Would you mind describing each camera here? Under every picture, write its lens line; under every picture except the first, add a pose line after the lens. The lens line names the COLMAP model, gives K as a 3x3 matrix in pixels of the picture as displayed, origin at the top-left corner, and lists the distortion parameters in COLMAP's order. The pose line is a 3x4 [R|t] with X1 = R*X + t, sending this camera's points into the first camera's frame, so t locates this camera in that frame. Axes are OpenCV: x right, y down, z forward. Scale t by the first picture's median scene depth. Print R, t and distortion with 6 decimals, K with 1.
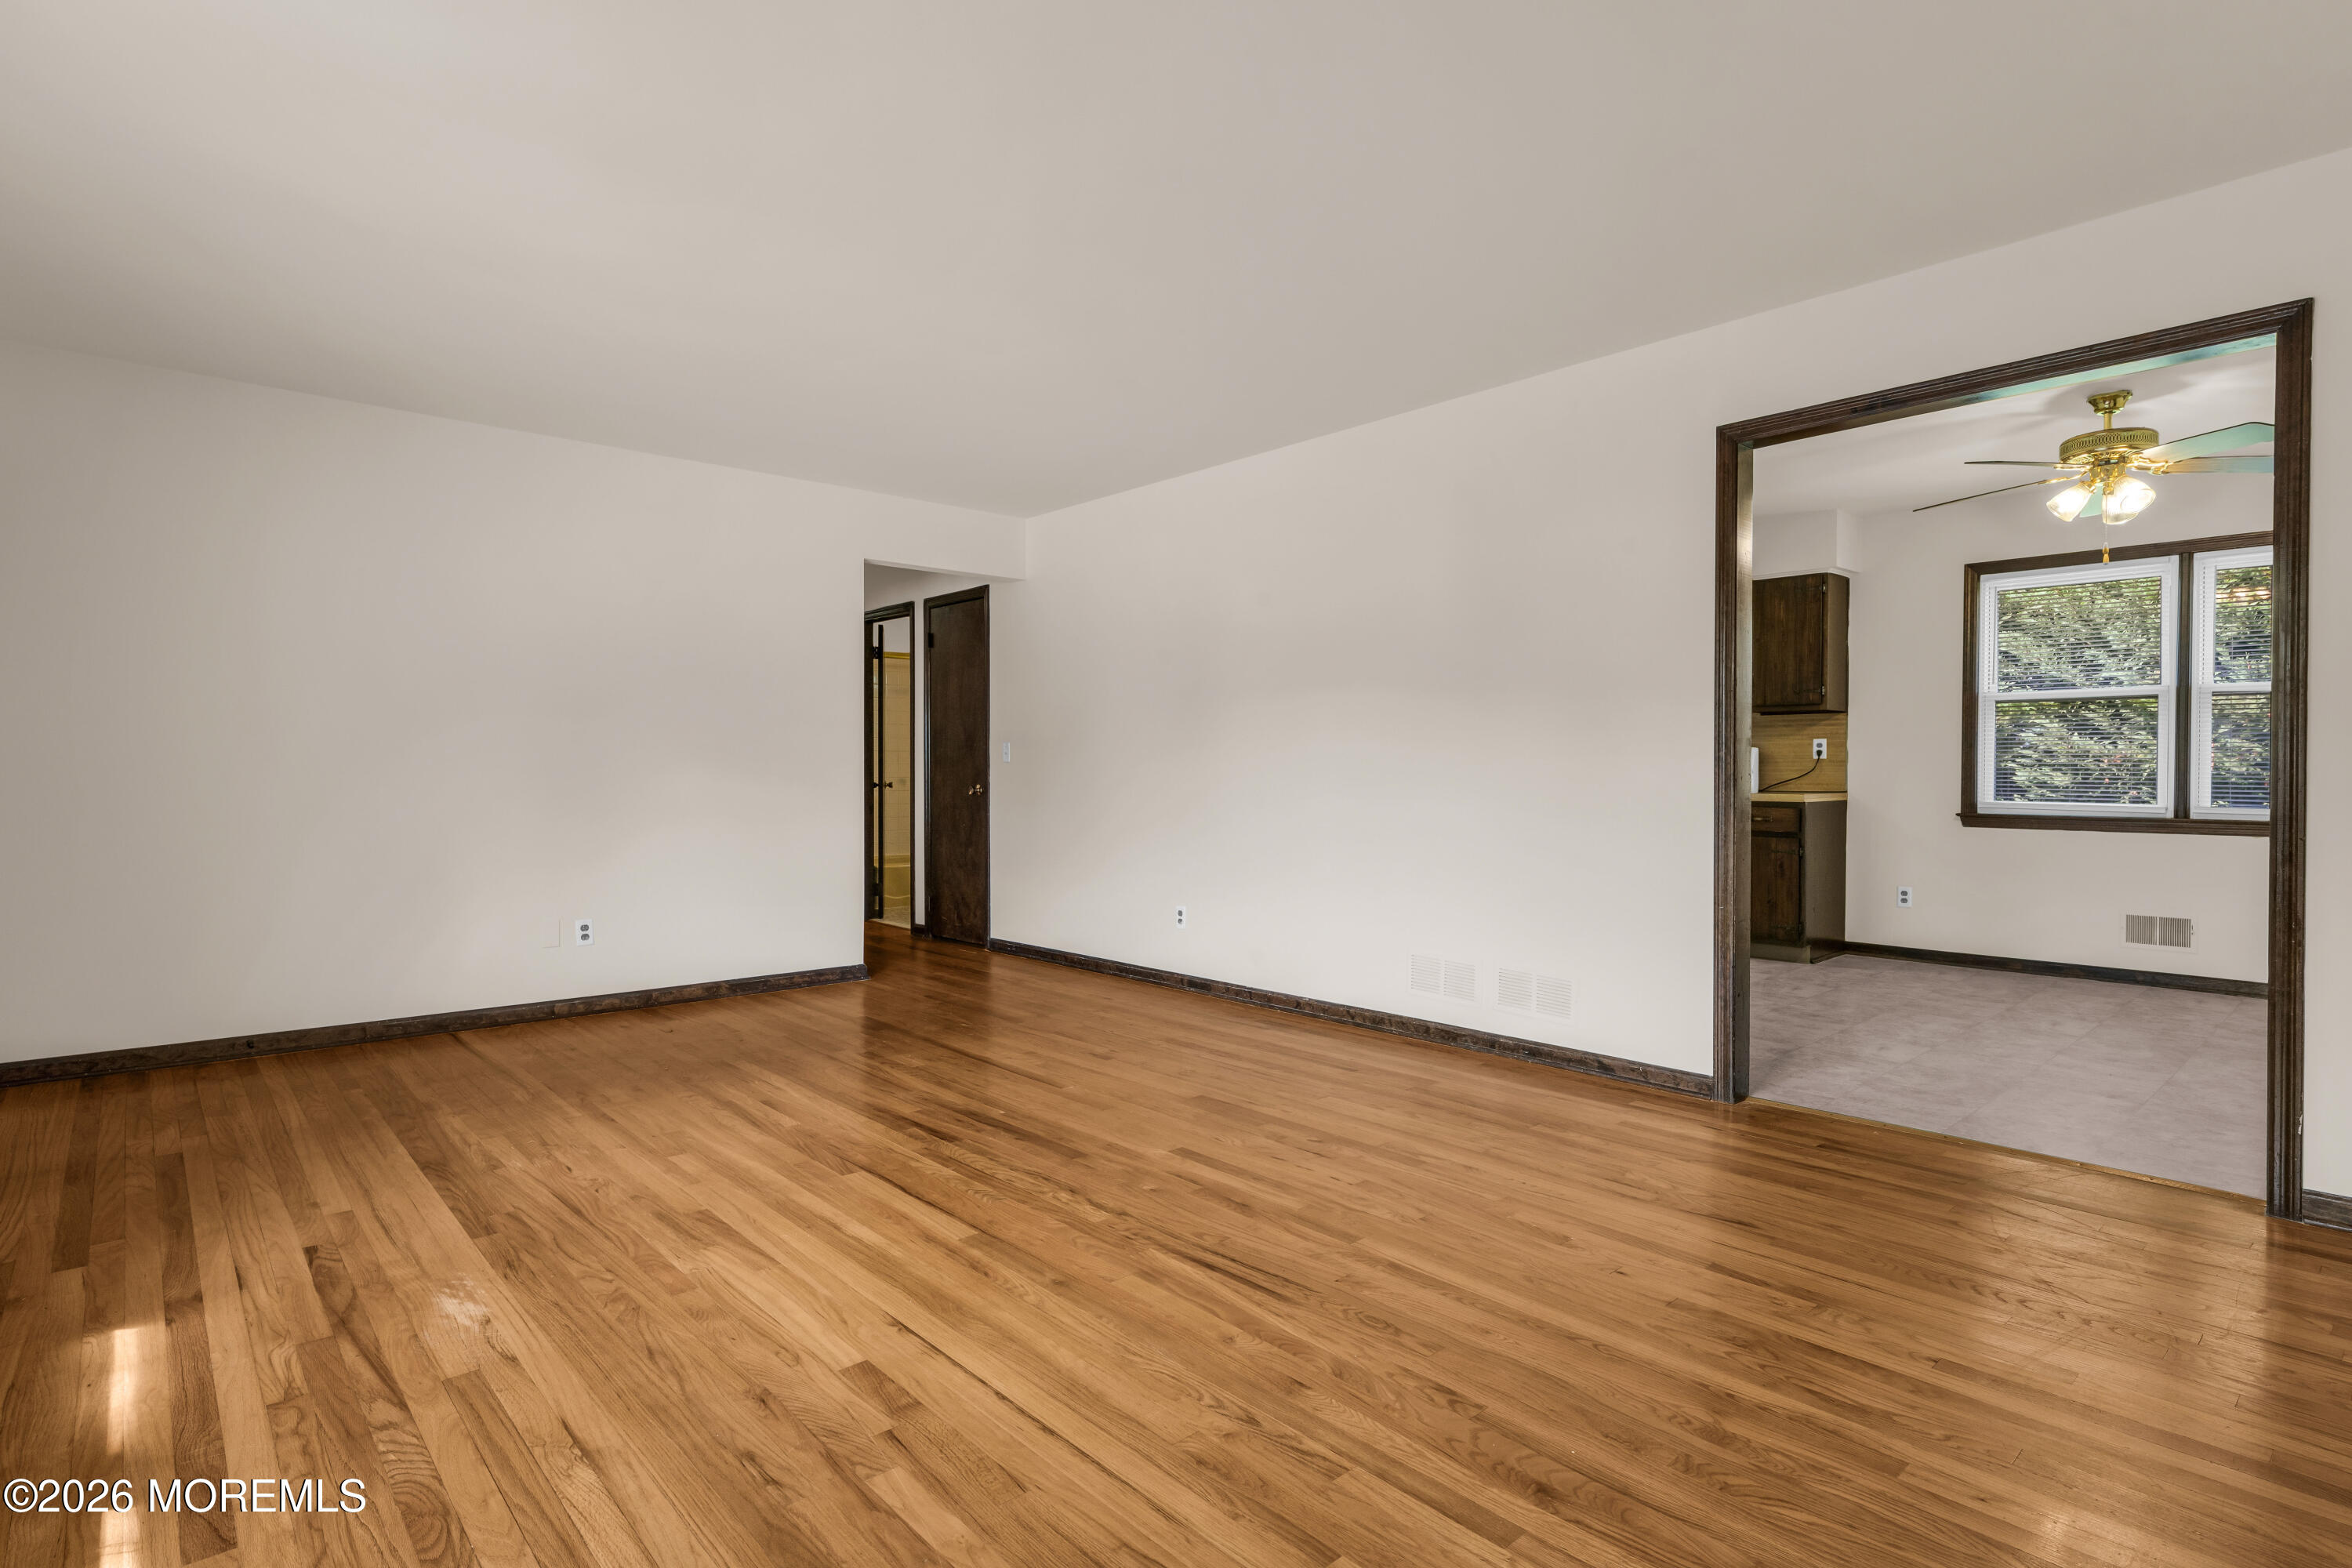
lens RADIAL K [[1175.4, 0, 1170.4], [0, 1175.4, 787.7], [0, 0, 1]] dist [-0.000772, -0.001013]
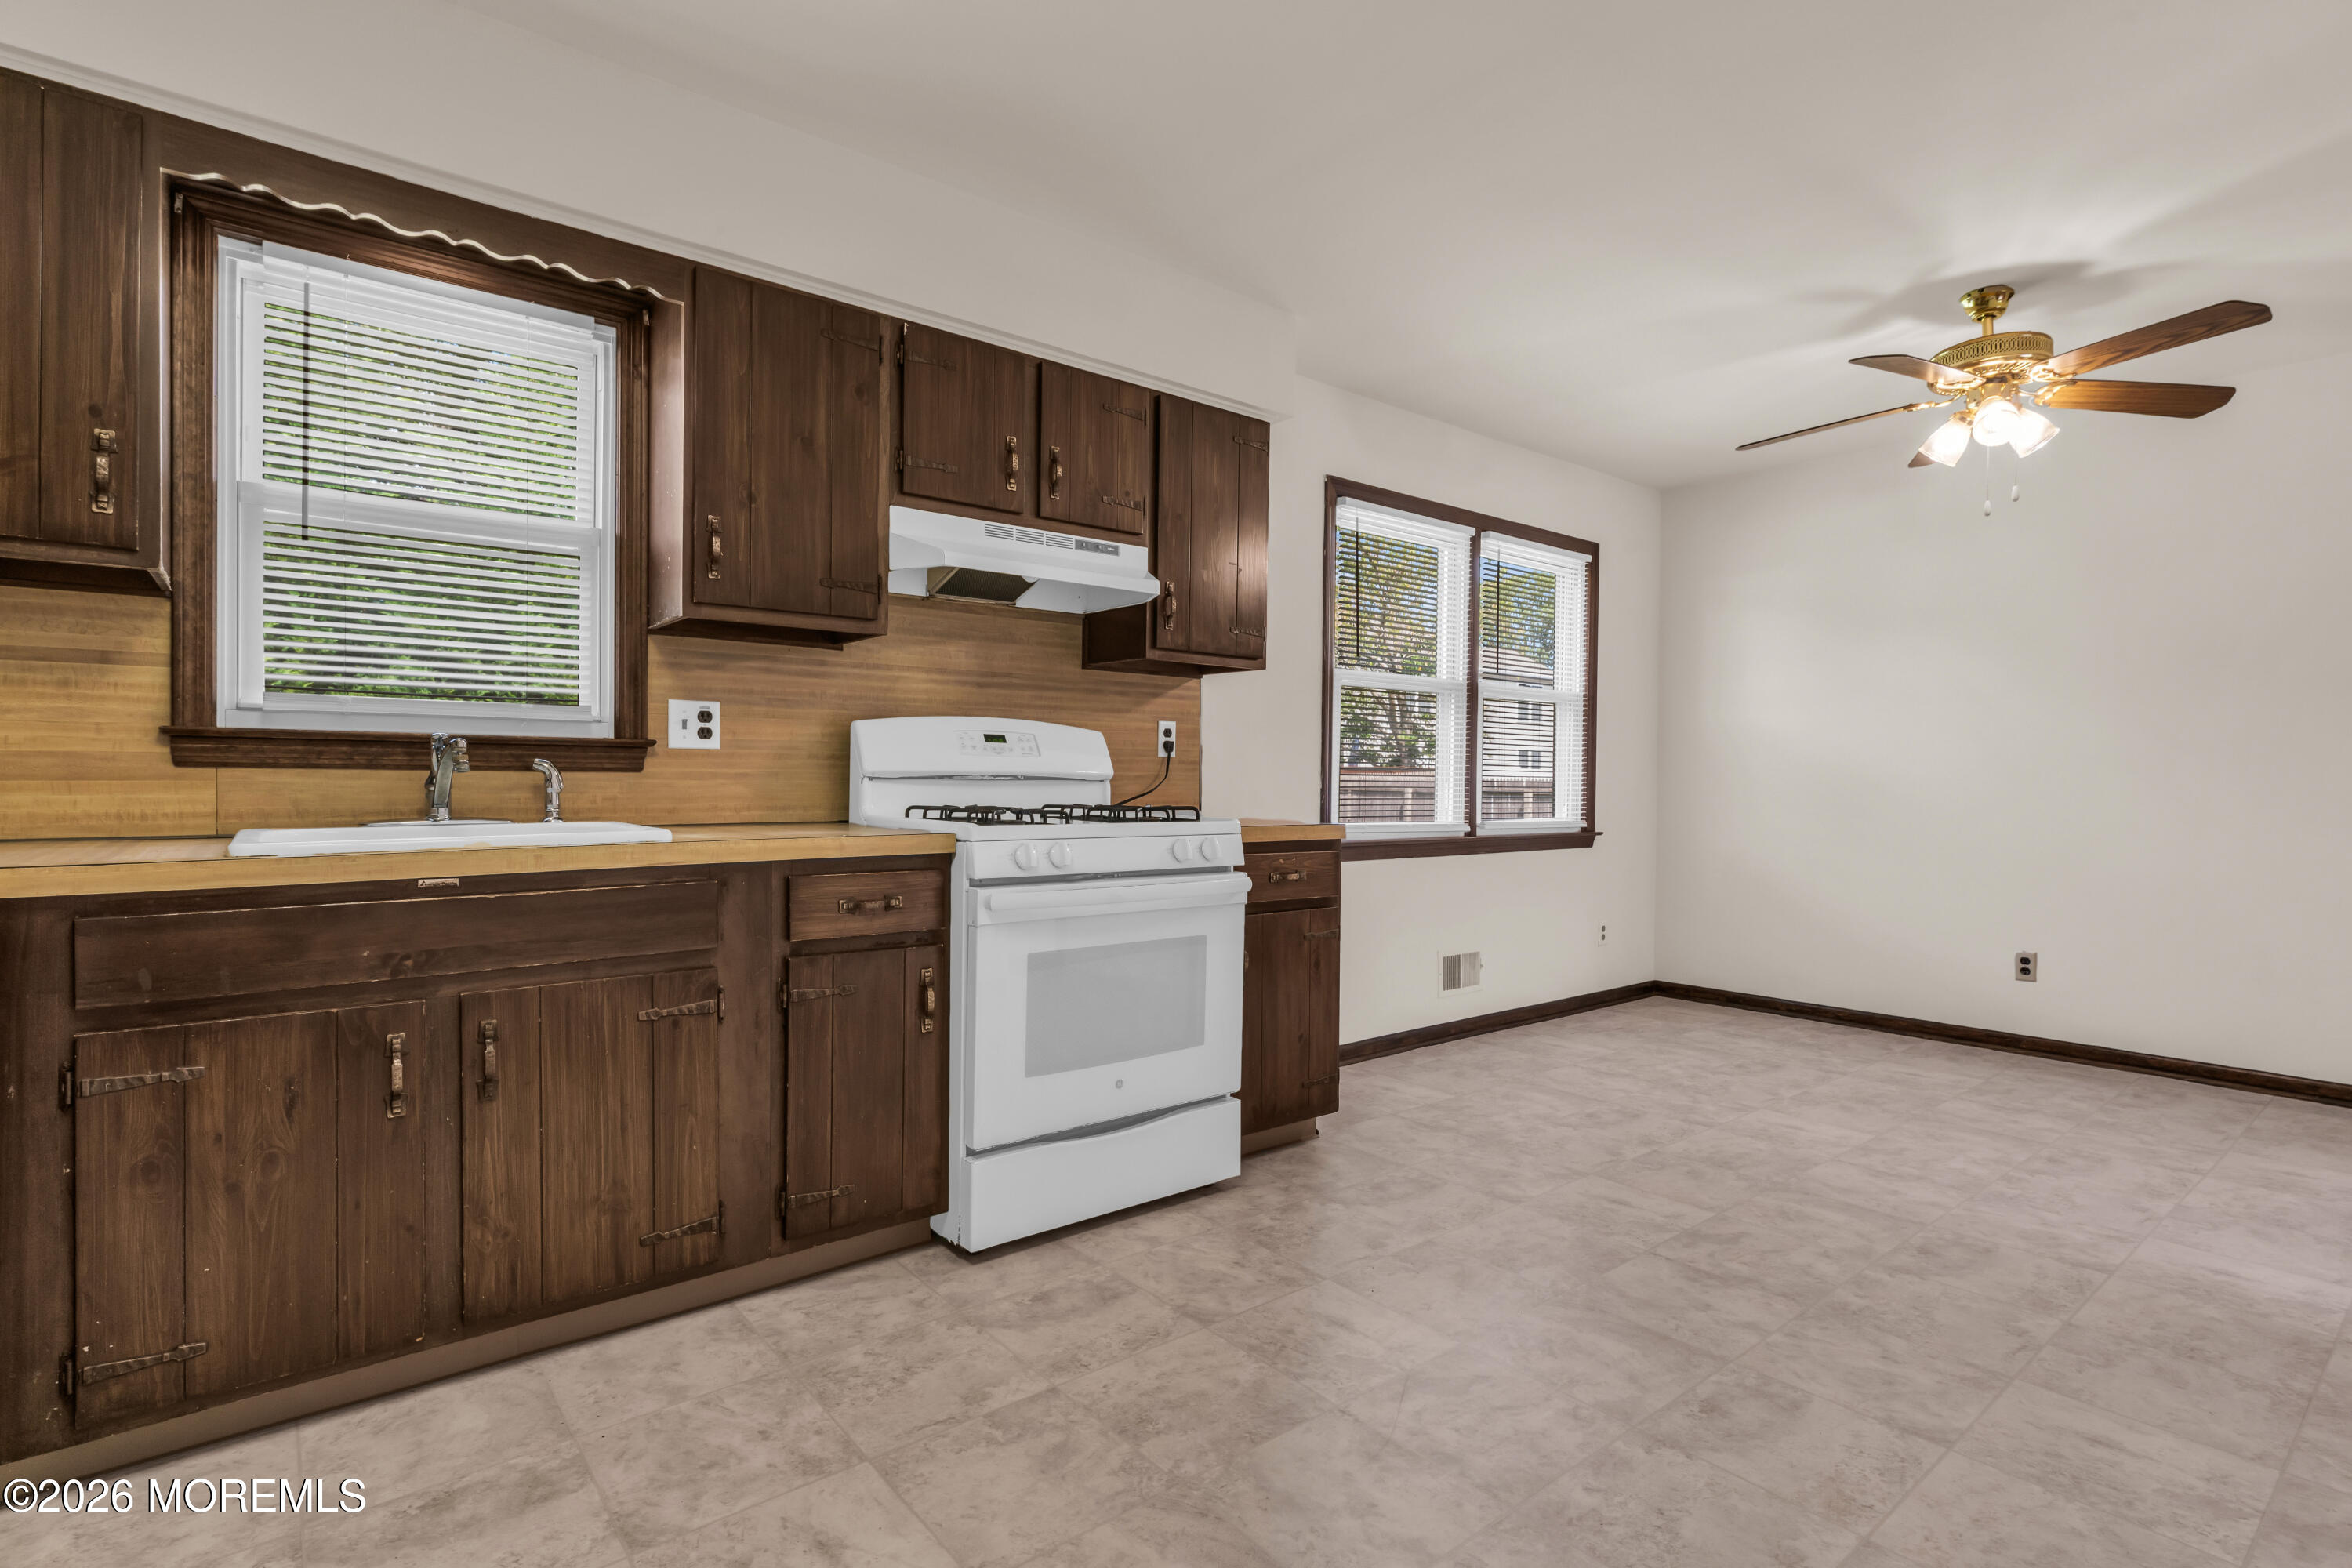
lens RADIAL K [[1129.8, 0, 1167.9], [0, 1129.8, 781.2], [0, 0, 1]] dist [-0.000097, -0.001686]
pose [[0.051126, -0.003357, 0.998687, 0.022714], [0.006716, 0.999973, 0.003018, -0.015760], [-0.998670, 0.006552, 0.051147, 1.032883]]
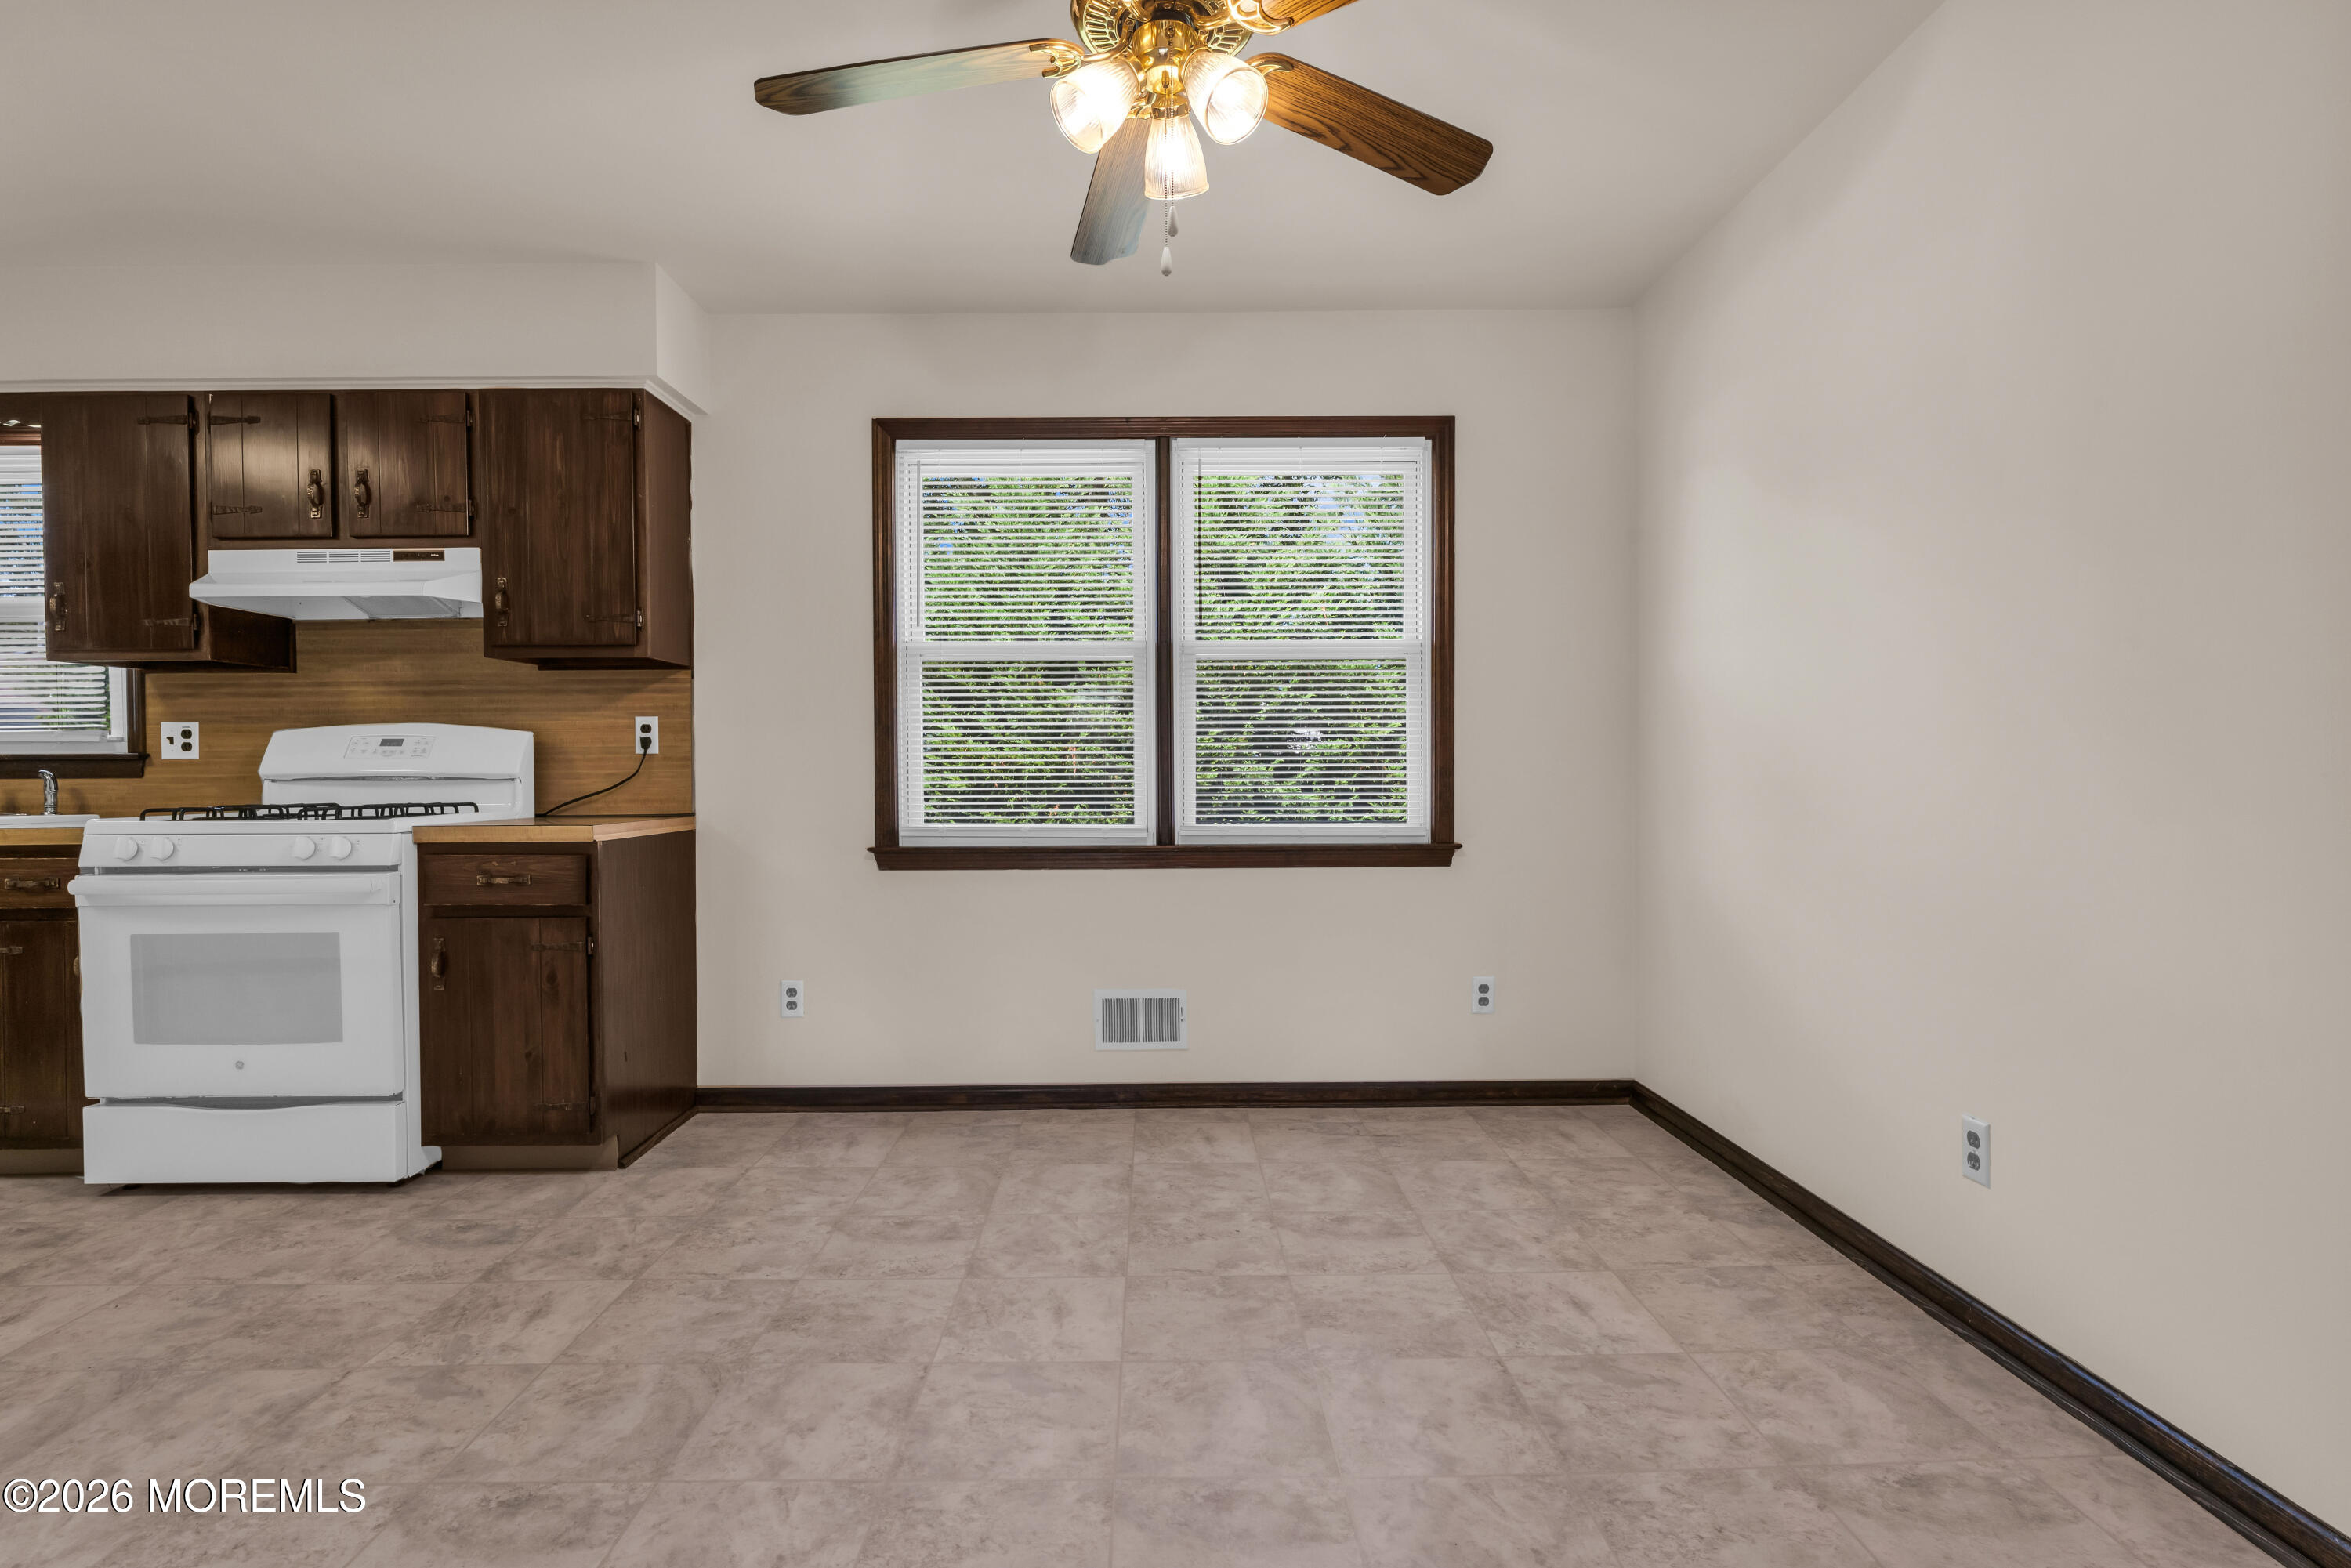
lens RADIAL K [[1129.3, 0, 1170.3], [0, 1129.3, 791.8], [0, 0, 1]] dist [-0.000097, -0.001686]
pose [[0.659743, -0.015897, 0.751323, 0.342542], [0.018776, 0.999813, 0.004667, -0.005631], [-0.751256, 0.011028, 0.659918, 0.510291]]
